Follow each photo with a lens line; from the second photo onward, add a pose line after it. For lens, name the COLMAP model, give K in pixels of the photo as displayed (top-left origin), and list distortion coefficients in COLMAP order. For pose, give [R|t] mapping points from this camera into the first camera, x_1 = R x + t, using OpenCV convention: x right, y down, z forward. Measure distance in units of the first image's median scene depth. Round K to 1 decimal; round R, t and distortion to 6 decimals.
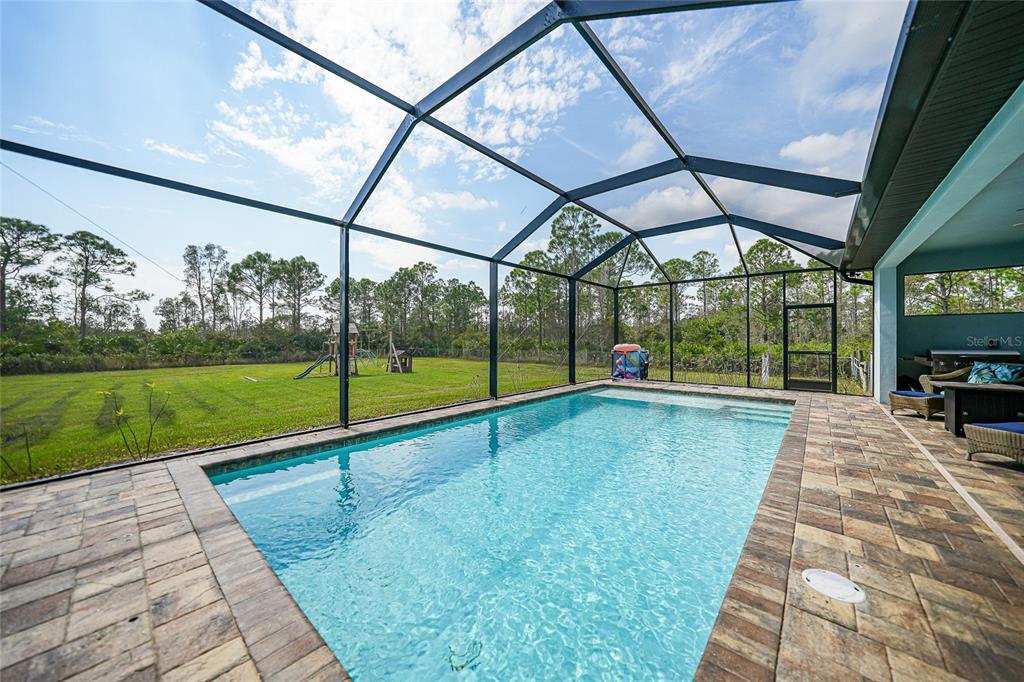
lens RADIAL K [[357.9, 0, 511.7], [0, 357.9, 336.3], [0, 0, 1]] dist [-0.001692, -0.000211]
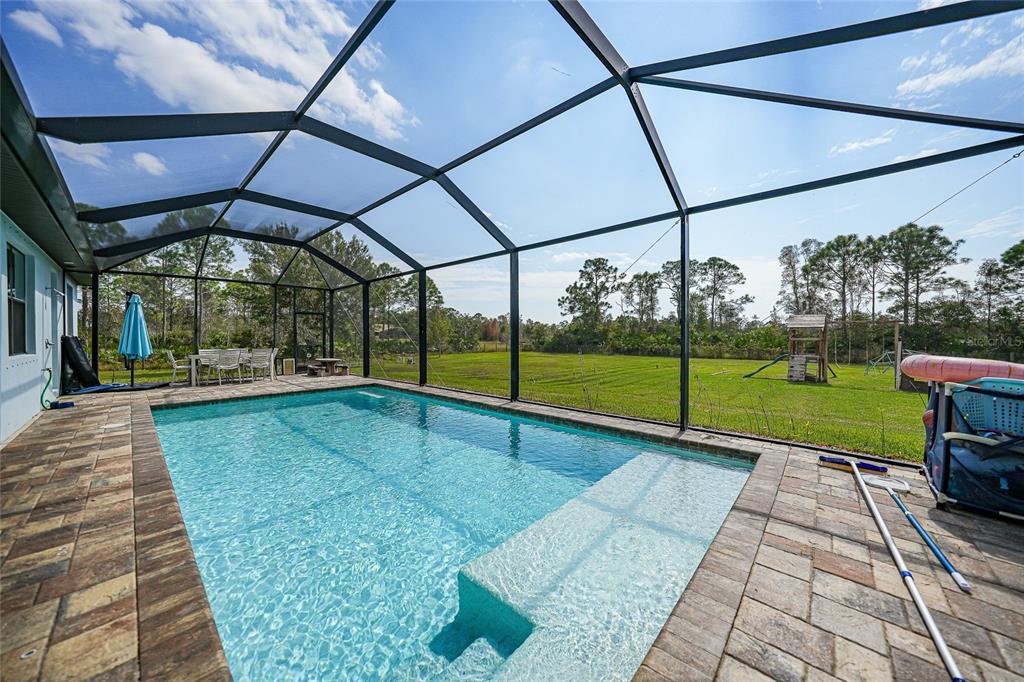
lens RADIAL K [[357.9, 0, 511.7], [0, 357.9, 336.3], [0, 0, 1]] dist [-0.001692, -0.000211]
pose [[-0.007220, 0.007160, -0.999948, 0.827908], [0.003260, 0.999969, 0.007137, 0.003277], [0.999969, -0.003208, -0.007243, 0.958890]]
